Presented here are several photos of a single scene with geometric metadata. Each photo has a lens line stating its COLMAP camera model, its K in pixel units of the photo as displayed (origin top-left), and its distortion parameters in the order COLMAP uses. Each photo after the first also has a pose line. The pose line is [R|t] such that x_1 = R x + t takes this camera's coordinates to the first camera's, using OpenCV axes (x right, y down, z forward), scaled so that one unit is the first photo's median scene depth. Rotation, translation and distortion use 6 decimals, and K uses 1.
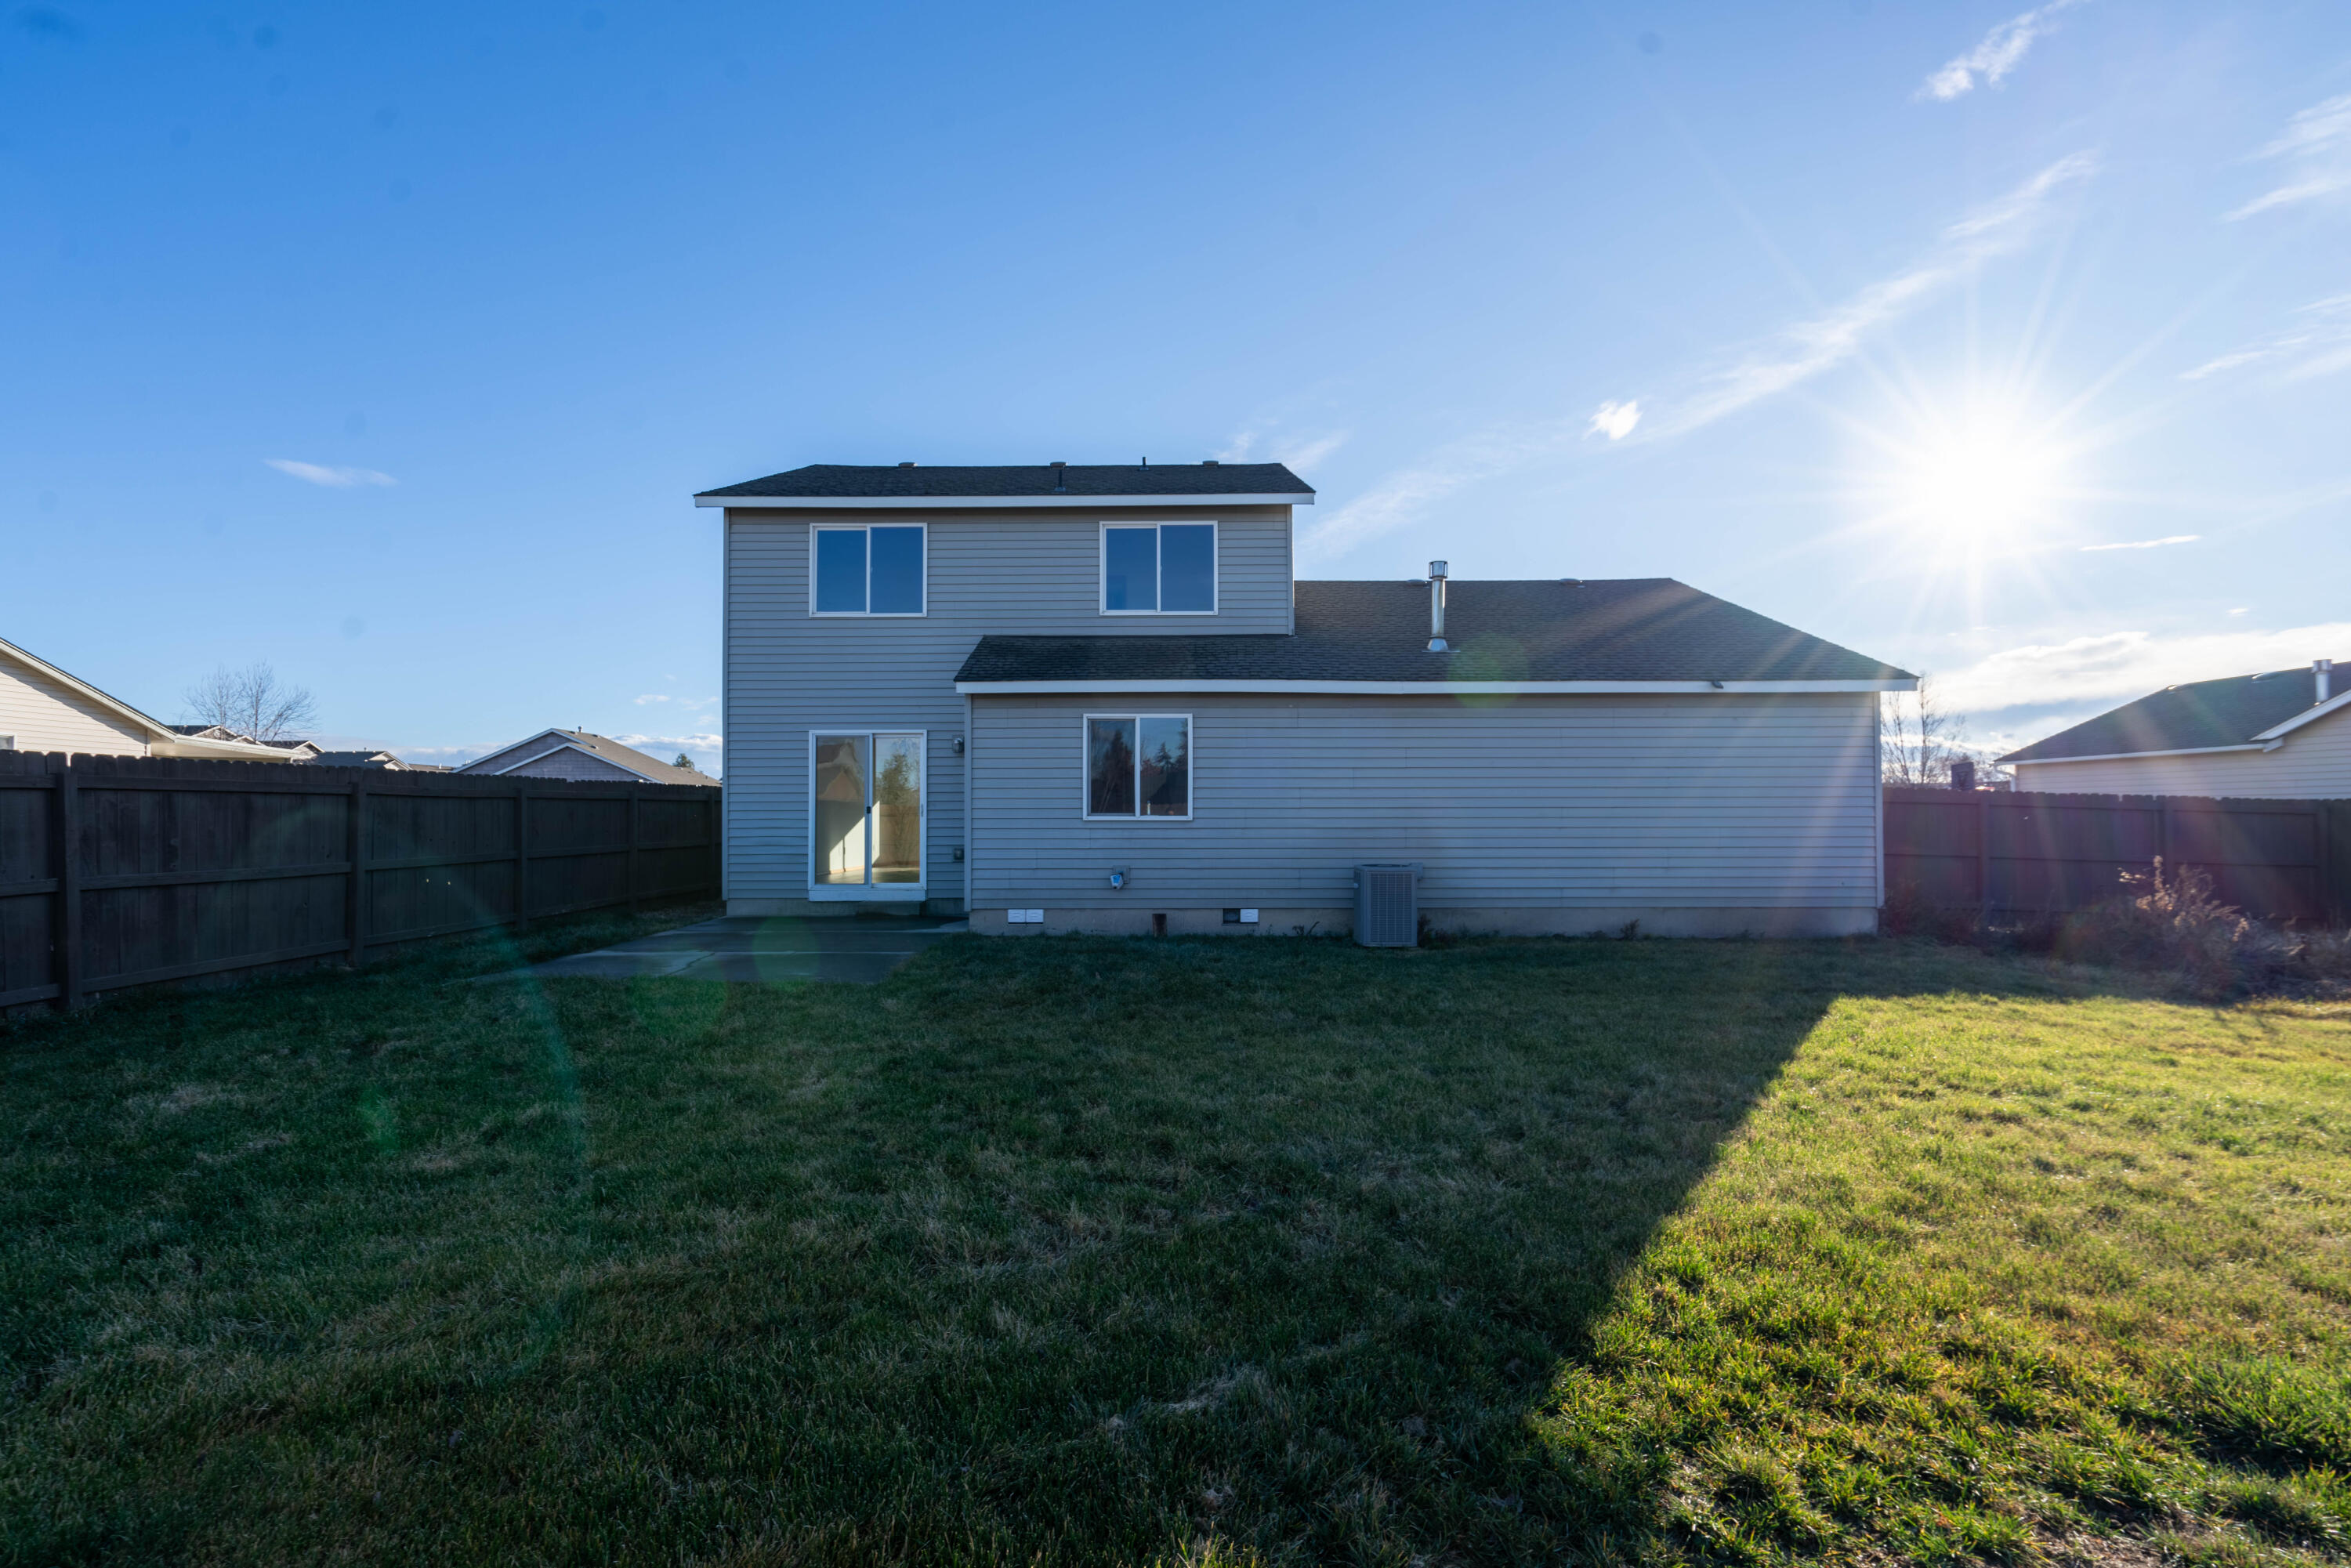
lens RADIAL K [[1067.8, 0, 1172.6], [0, 1067.8, 796.1], [0, 0, 1]] dist [-0.008201, 0.003650]
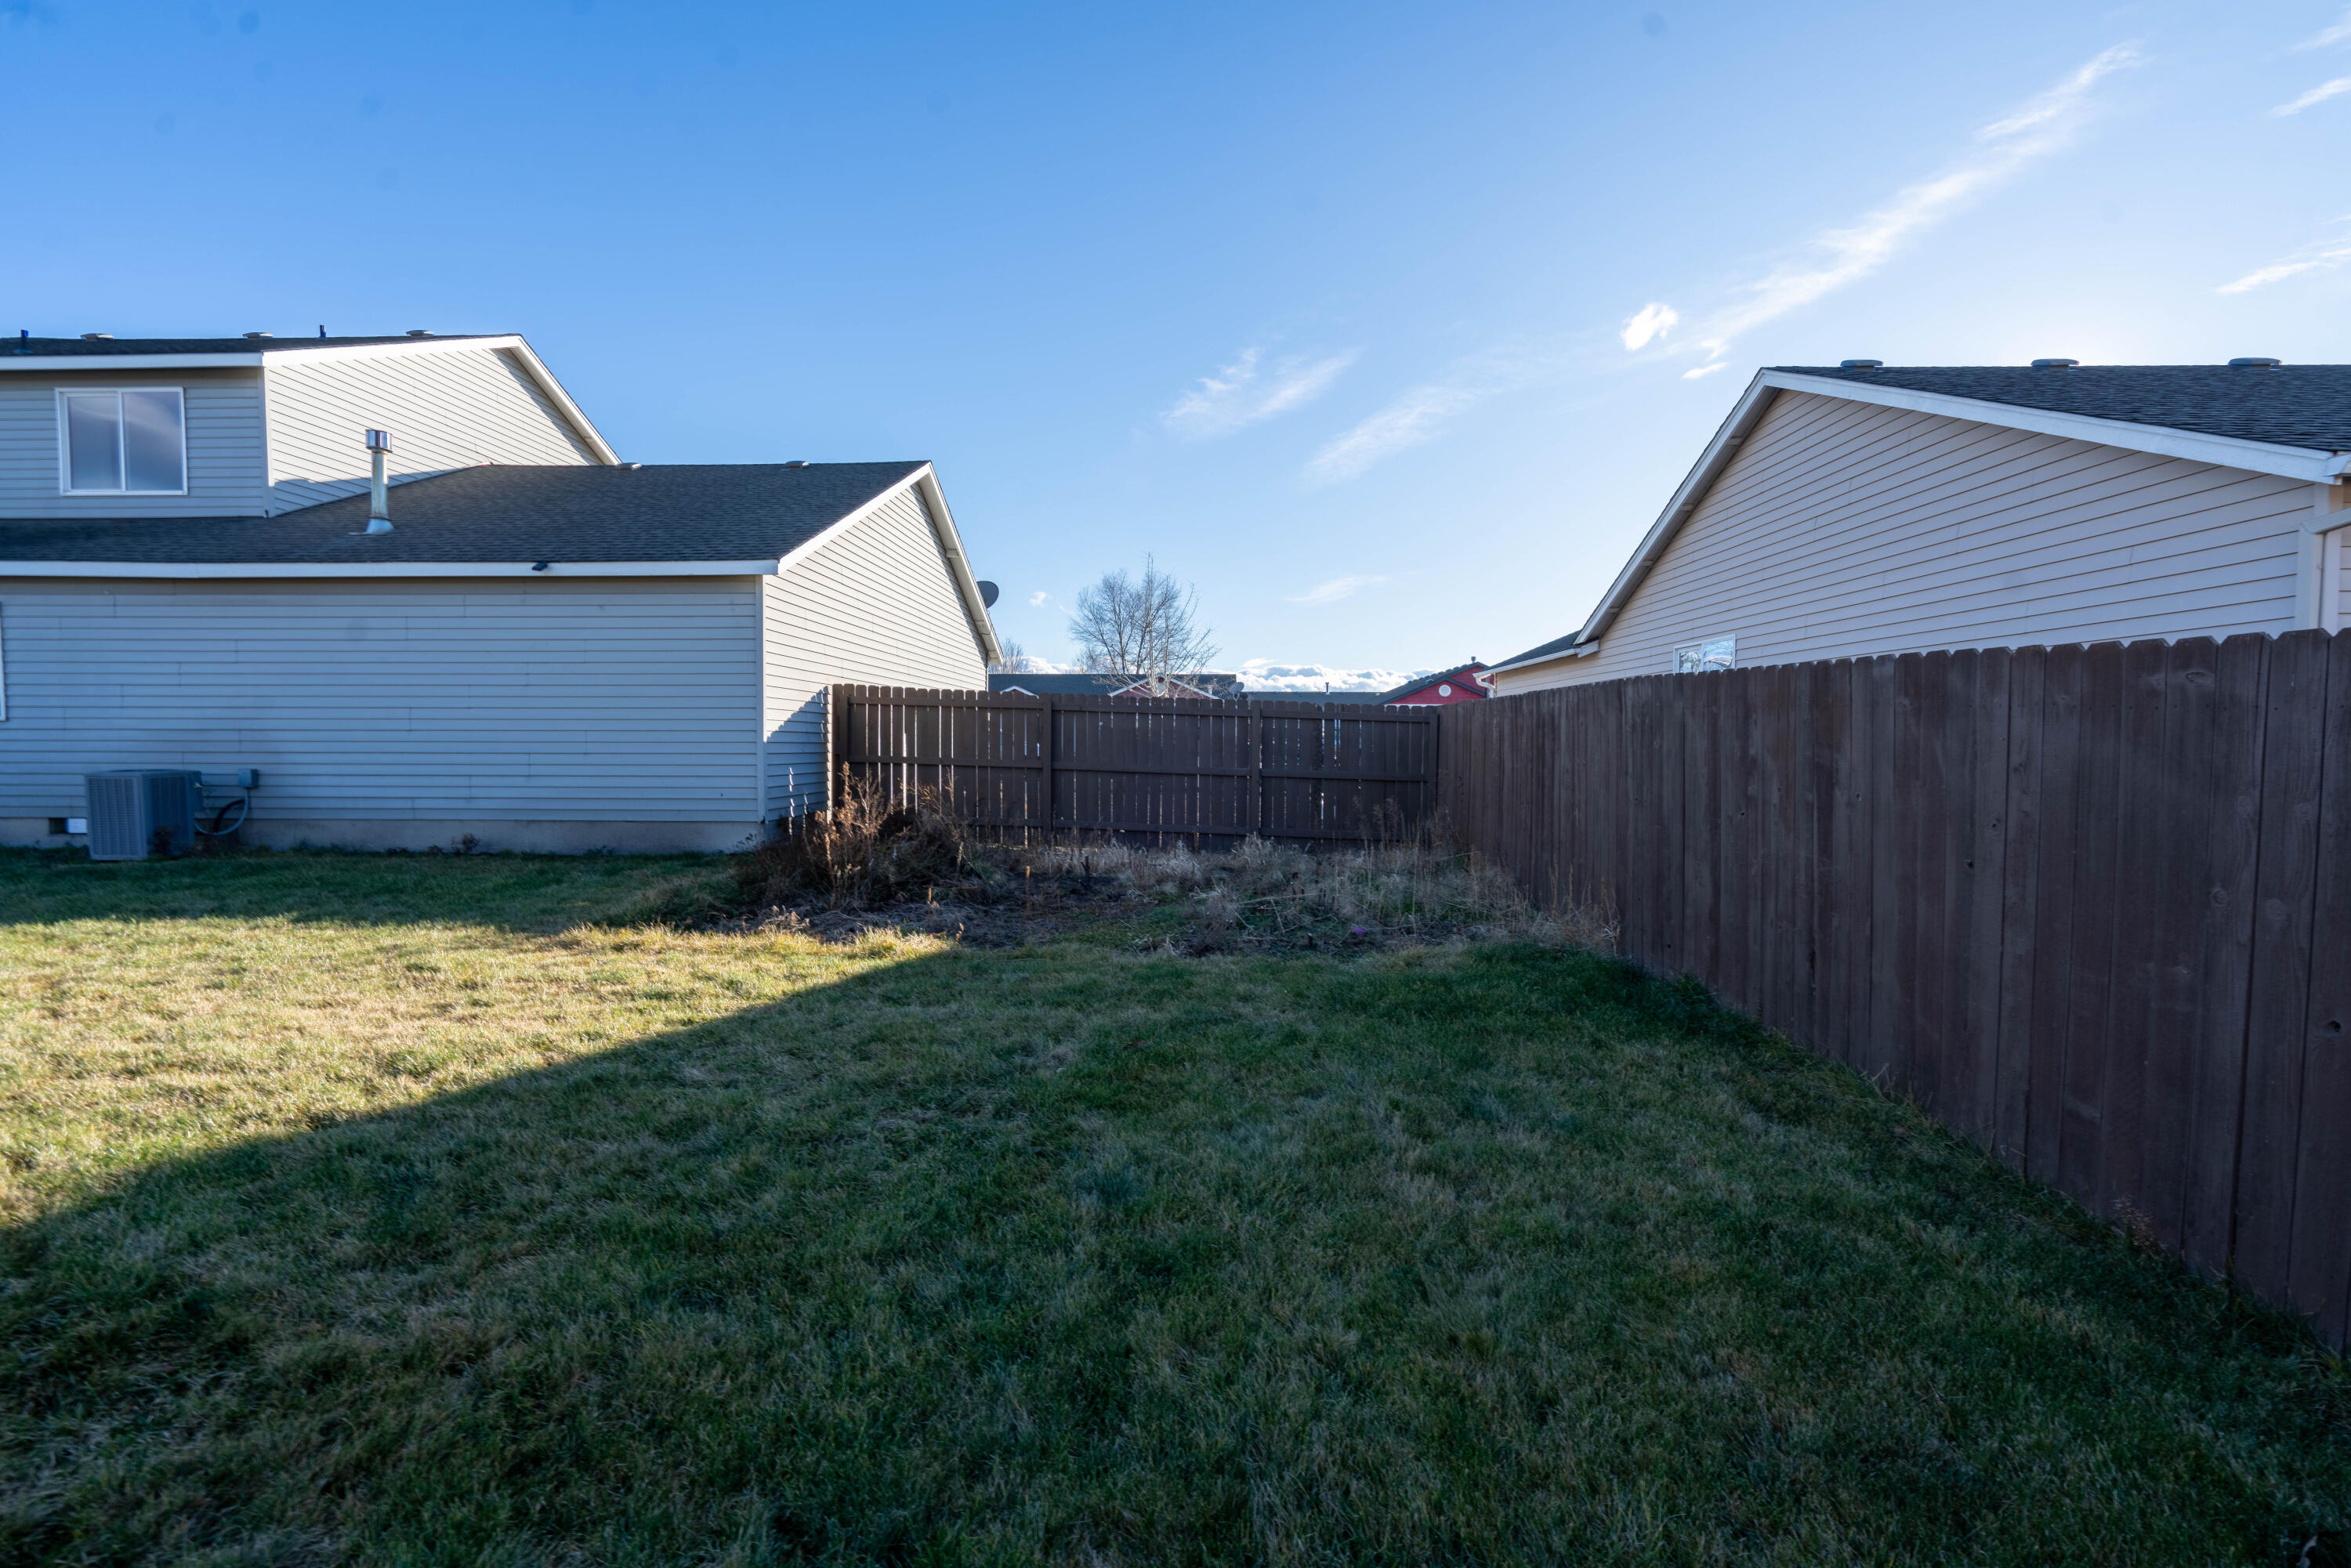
lens RADIAL K [[1067.8, 0, 1172.6], [0, 1067.8, 796.1], [0, 0, 1]] dist [-0.008201, 0.003650]
pose [[0.999978, 0.005399, -0.003887, 1.002585], [-0.005101, 0.997331, 0.072838, 0.016241], [0.004270, -0.072817, 0.997336, 0.109247]]
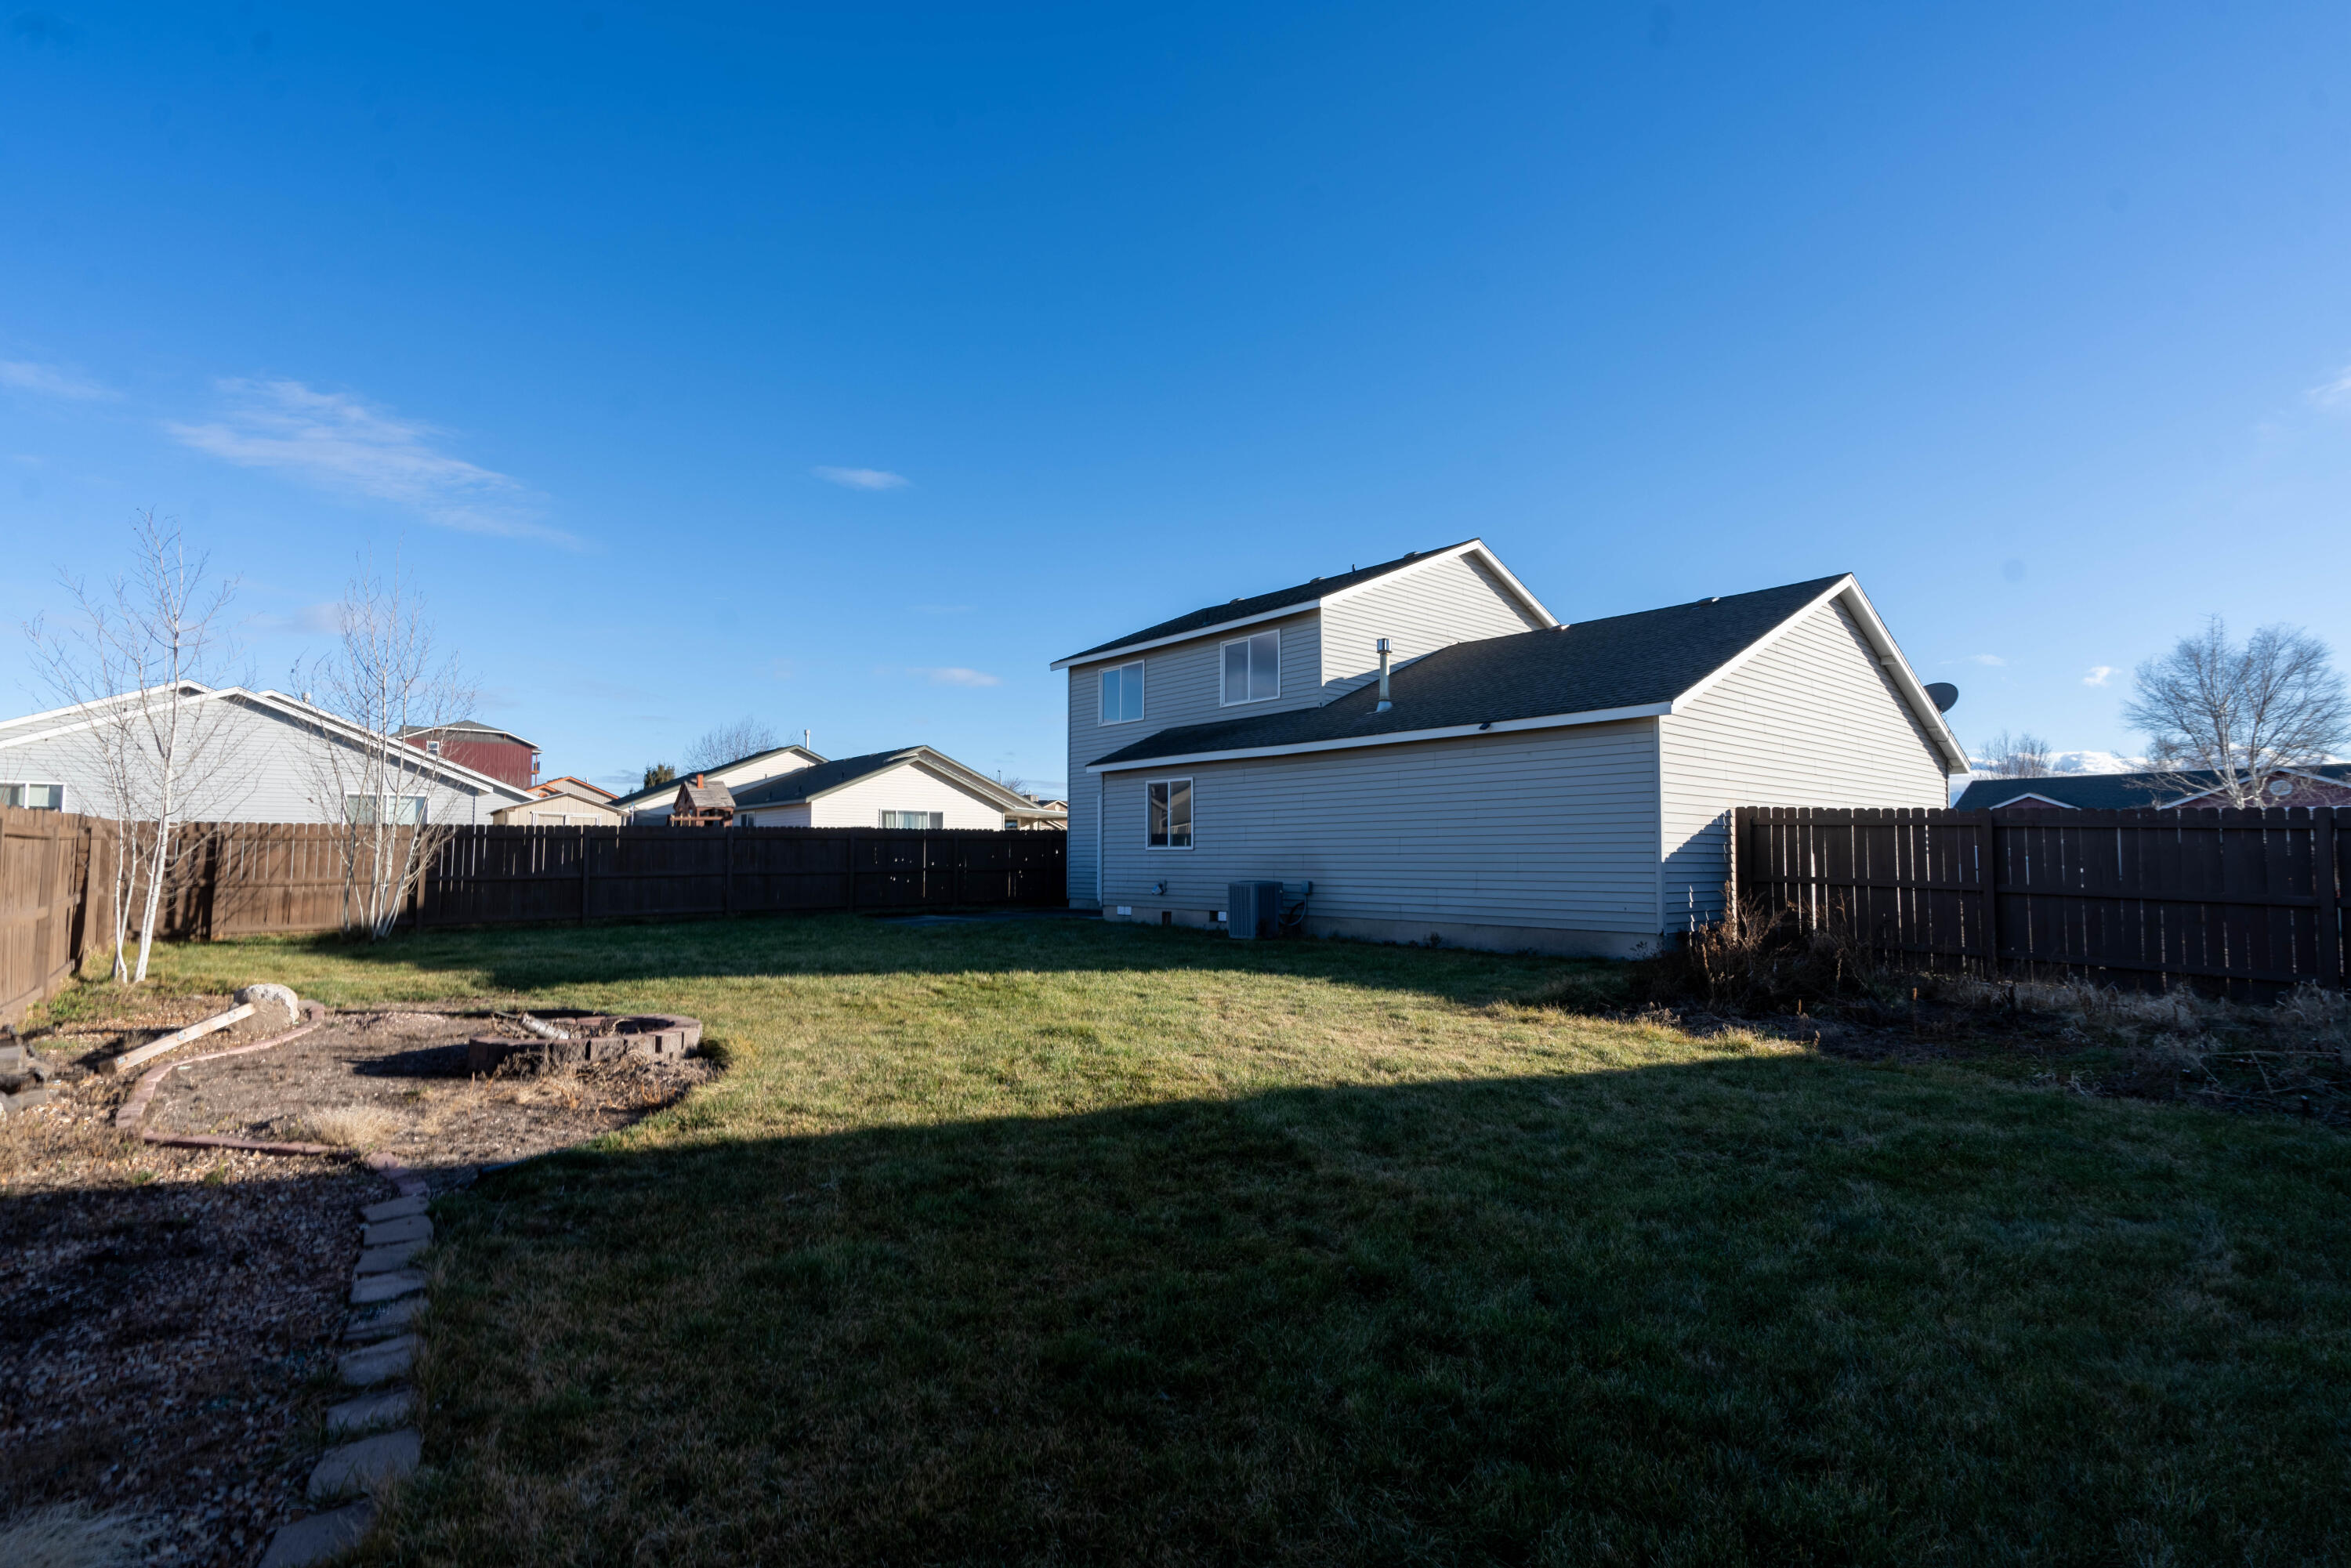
lens RADIAL K [[1067.8, 0, 1172.6], [0, 1067.8, 796.1], [0, 0, 1]] dist [-0.008201, 0.003650]
pose [[0.667131, -0.042193, -0.743744, 1.093992], [0.013929, 0.998927, -0.044175, 0.013654], [0.744810, 0.019111, 0.667003, -0.003443]]
